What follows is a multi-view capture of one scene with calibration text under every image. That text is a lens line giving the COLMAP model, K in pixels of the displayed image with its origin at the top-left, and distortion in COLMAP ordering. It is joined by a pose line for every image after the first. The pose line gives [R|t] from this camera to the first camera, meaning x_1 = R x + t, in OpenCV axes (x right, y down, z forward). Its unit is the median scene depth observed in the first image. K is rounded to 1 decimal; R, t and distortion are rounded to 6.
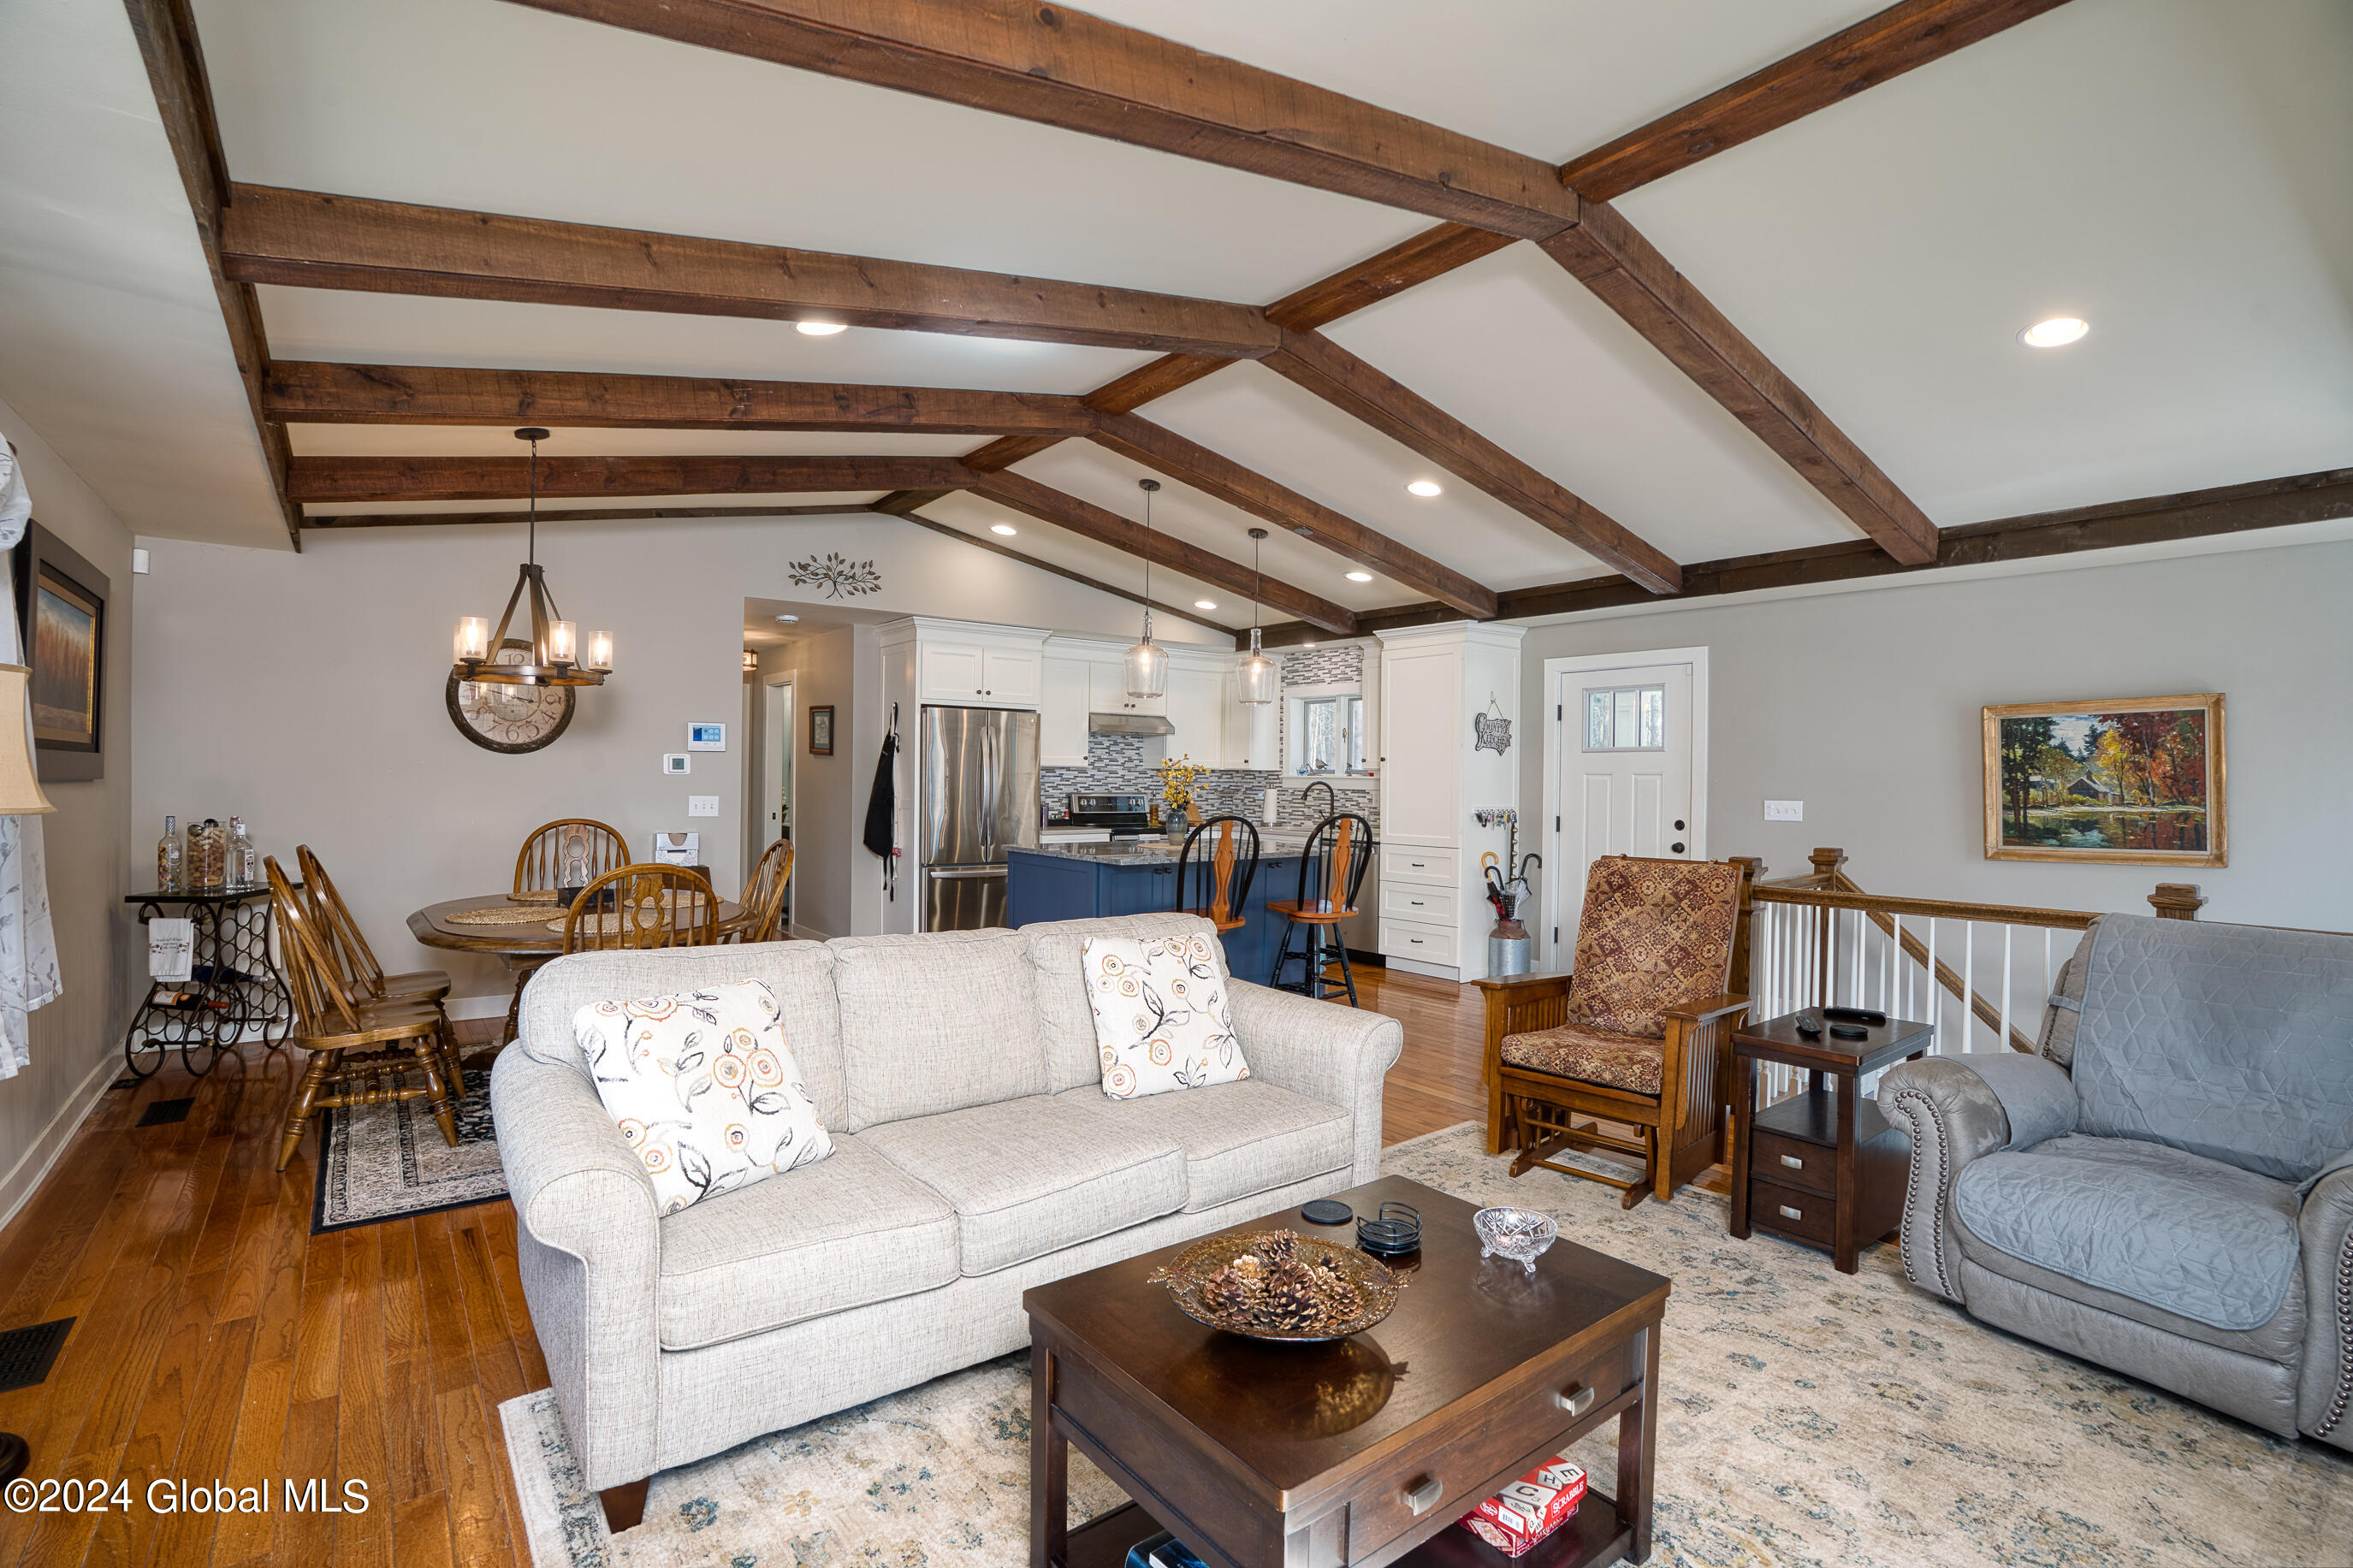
lens RADIAL K [[1091.3, 0, 1138.3], [0, 1091.3, 756.1], [0, 0, 1]] dist [-0.056545, 0.021311]
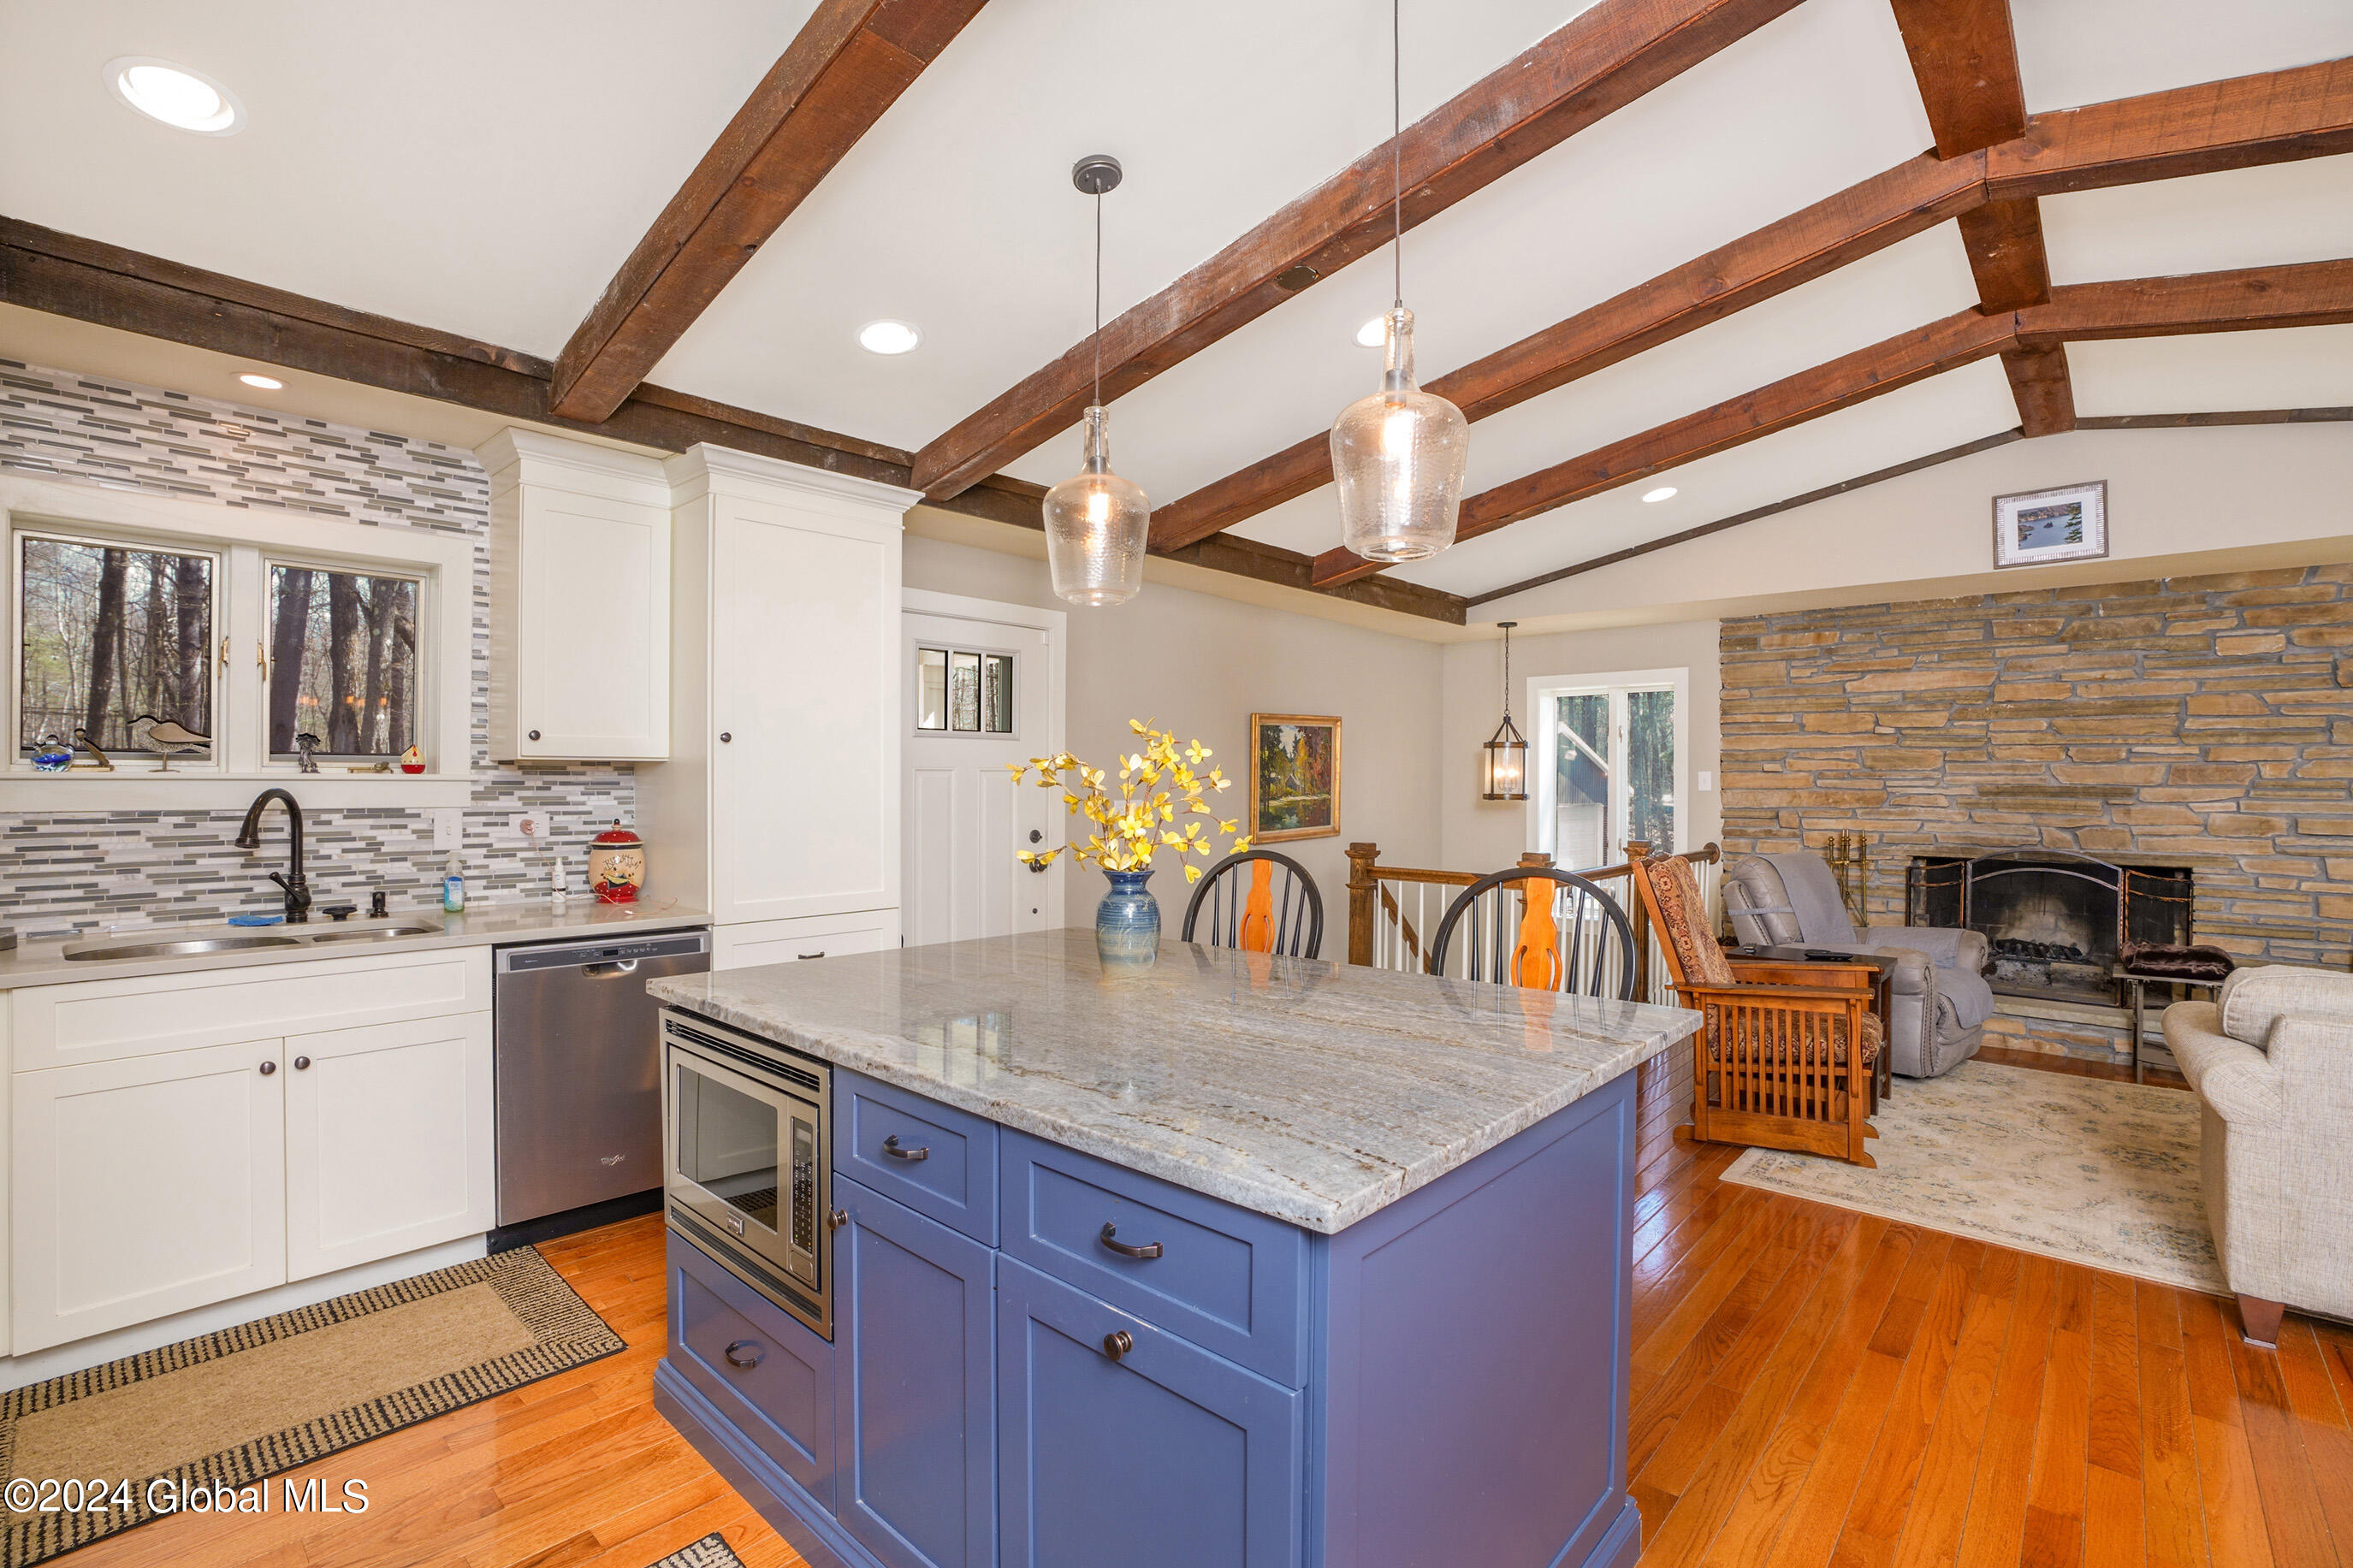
lens RADIAL K [[1091.3, 0, 1175.8], [0, 1091.3, 782.6], [0, 0, 1]] dist [-0.056545, 0.021311]
pose [[-0.195262, -0.014855, 0.980639, -0.369871], [-0.022904, 0.999682, 0.010583, 0.018901], [-0.980484, -0.020394, -0.195540, 1.343741]]
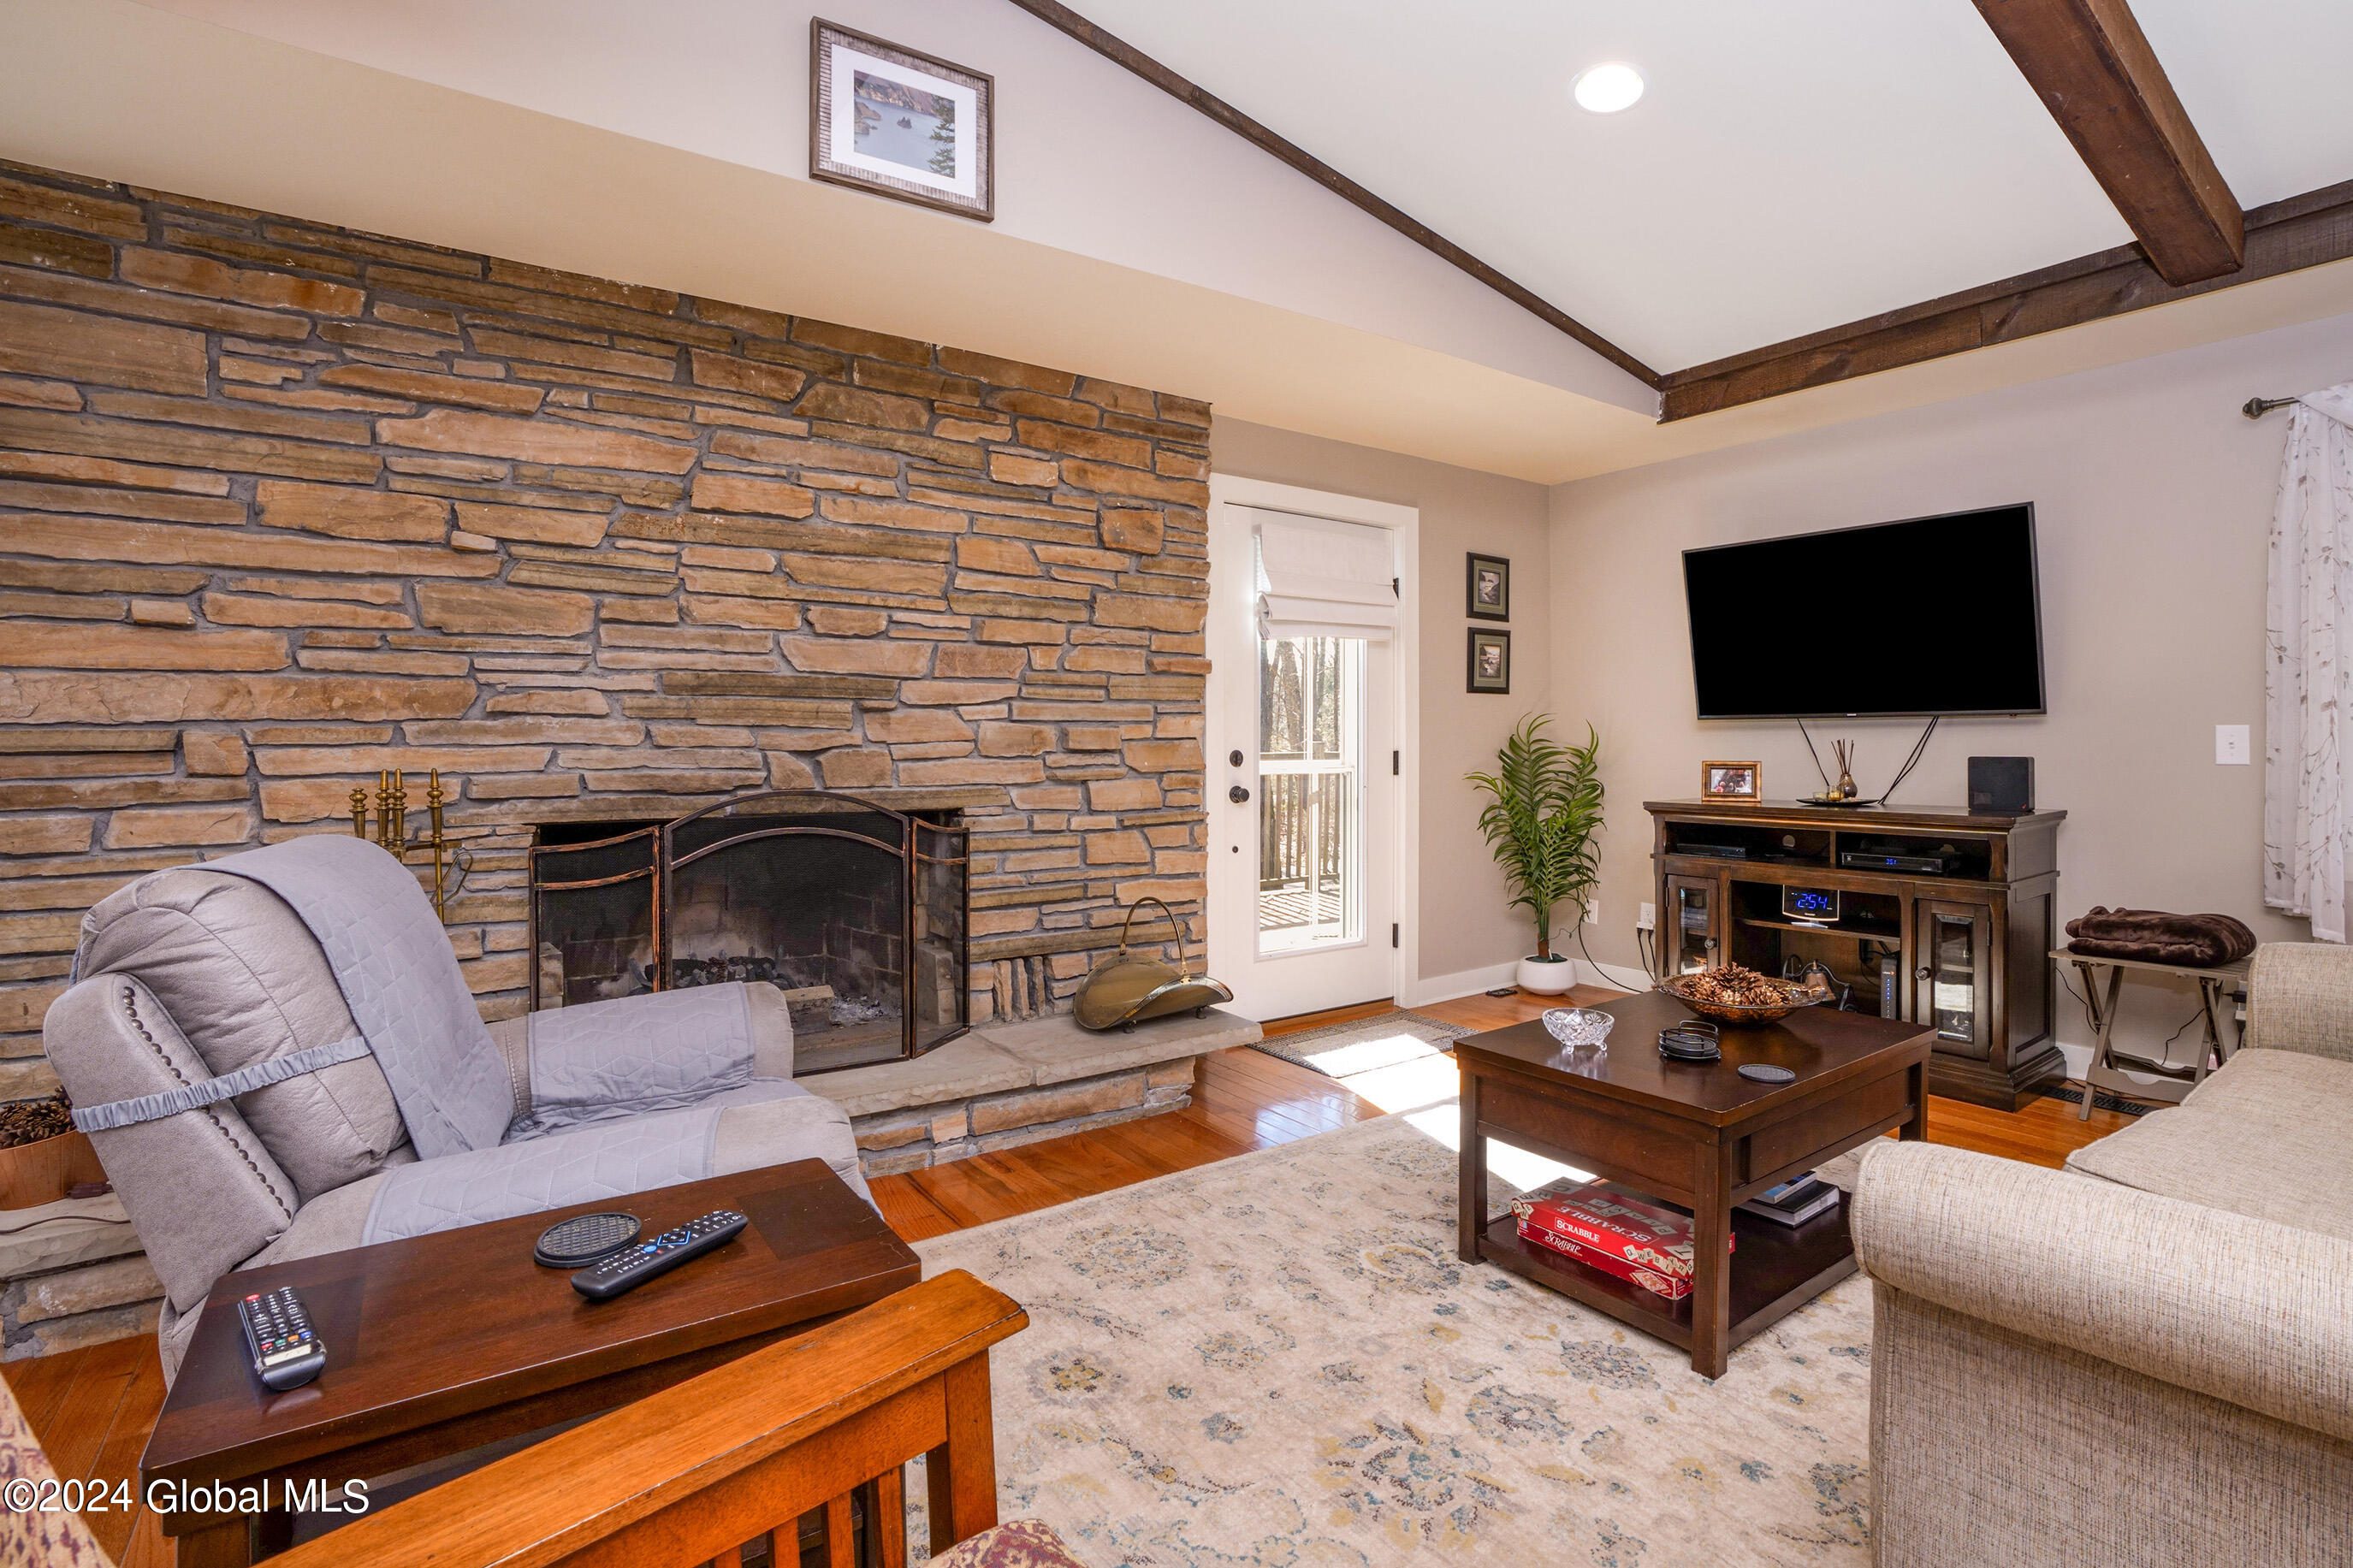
lens RADIAL K [[1091.3, 0, 1186.9], [0, 1091.3, 728.0], [0, 0, 1]] dist [-0.056545, 0.021311]
pose [[-0.999414, -0.007993, 0.033278, 0.276750], [-0.008823, 0.999652, -0.024876, 0.055882], [-0.033067, -0.025155, -0.999137, 0.845864]]
